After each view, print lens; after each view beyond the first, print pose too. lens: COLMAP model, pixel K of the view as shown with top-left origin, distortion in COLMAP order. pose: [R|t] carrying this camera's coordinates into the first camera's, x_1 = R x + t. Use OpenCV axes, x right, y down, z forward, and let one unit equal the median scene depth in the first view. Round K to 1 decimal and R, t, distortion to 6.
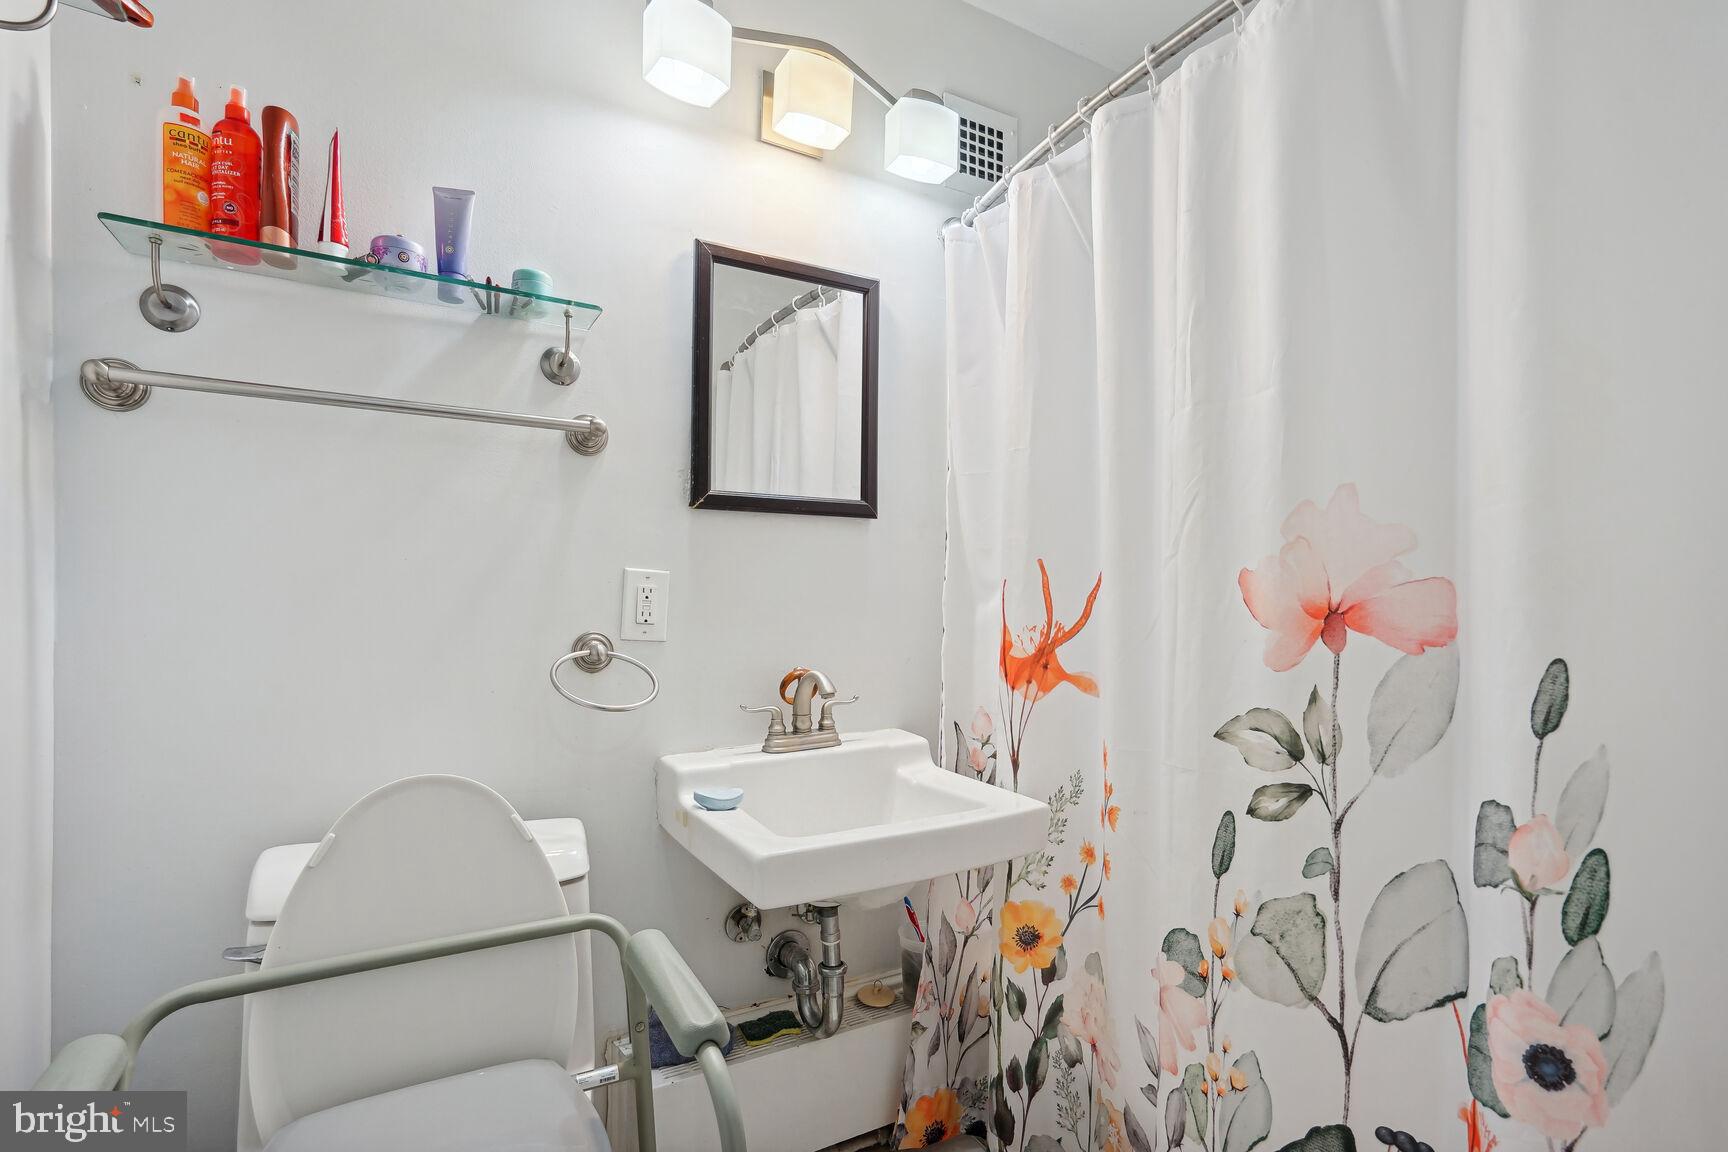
lens RADIAL K [[801.0, 0, 867.8], [0, 801.0, 576.0], [0, 0, 1]] dist [-0.003315, -0.000050]
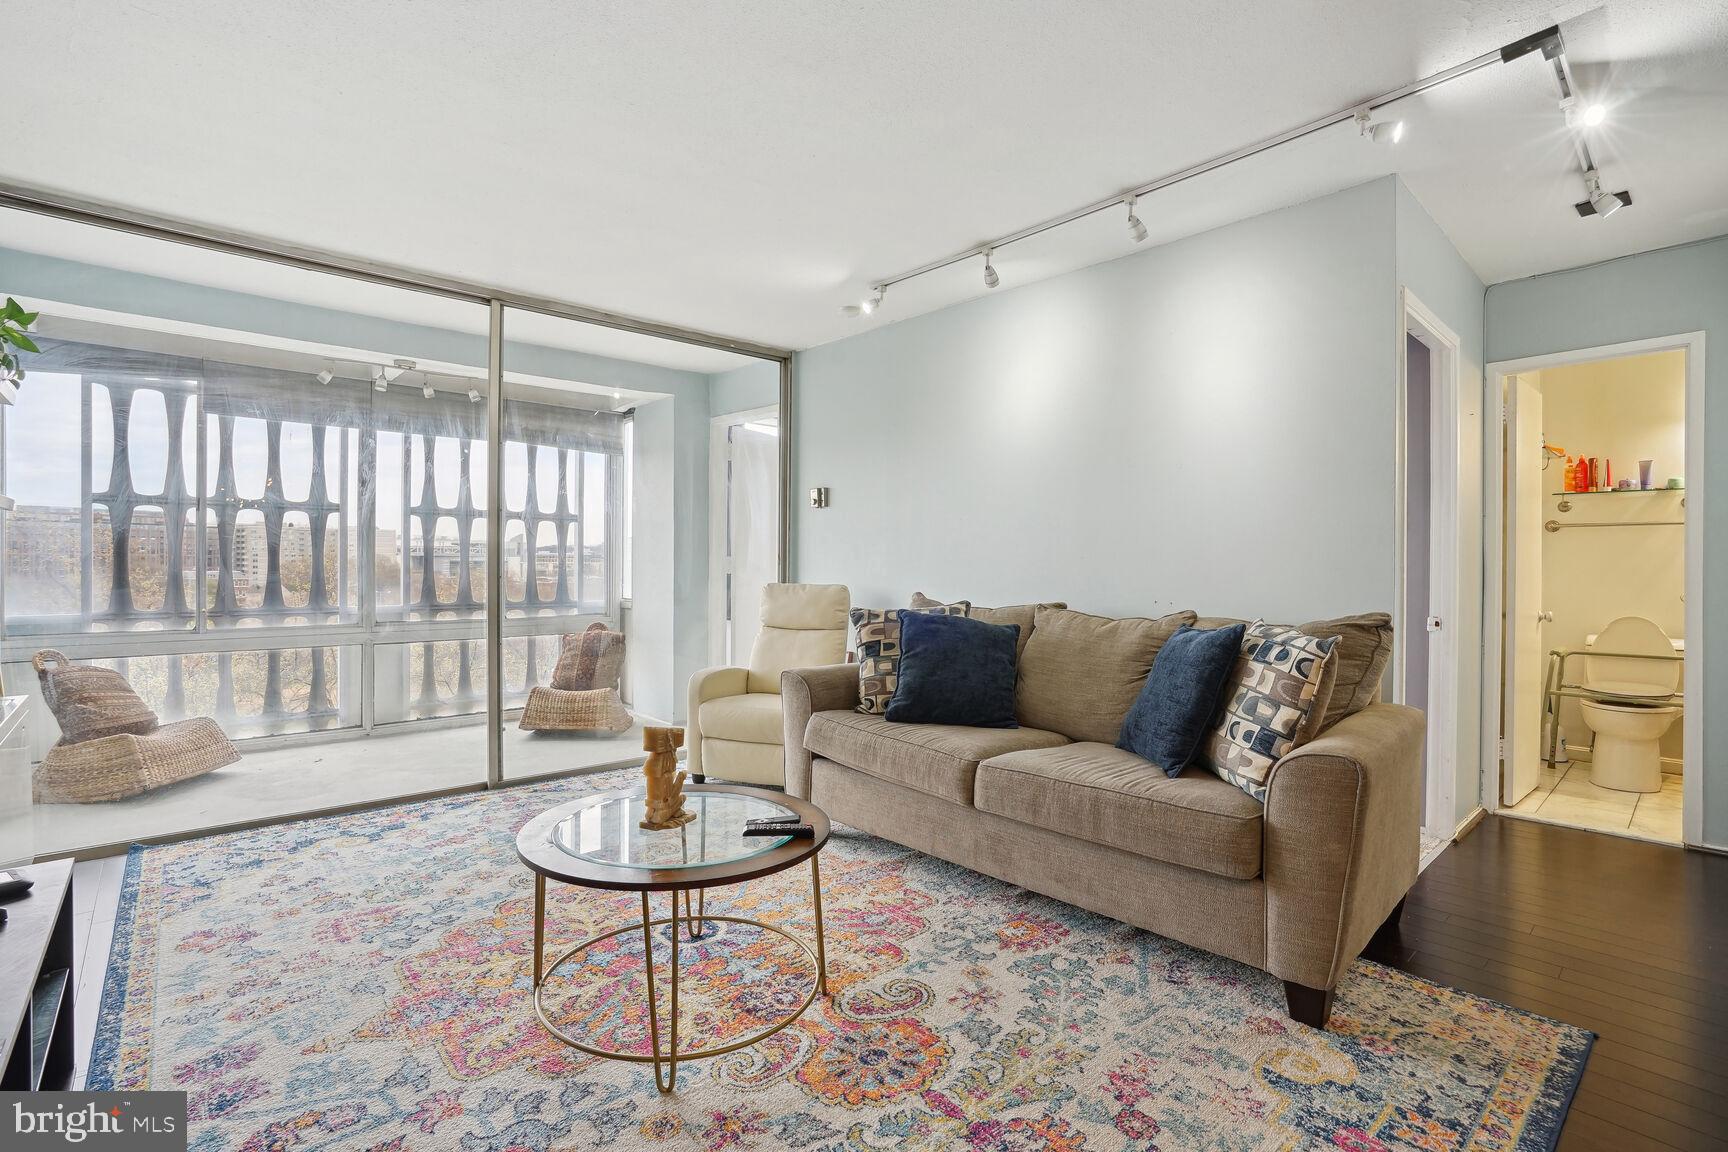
lens RADIAL K [[801.0, 0, 867.5], [0, 801.0, 566.0], [0, 0, 1]] dist [-0.003315, -0.000050]
pose [[0.205934, -0.005258, -0.978552, 2.476017], [0.008336, 0.999959, -0.003619, -0.037932], [0.978530, -0.007412, 0.205969, -3.452533]]
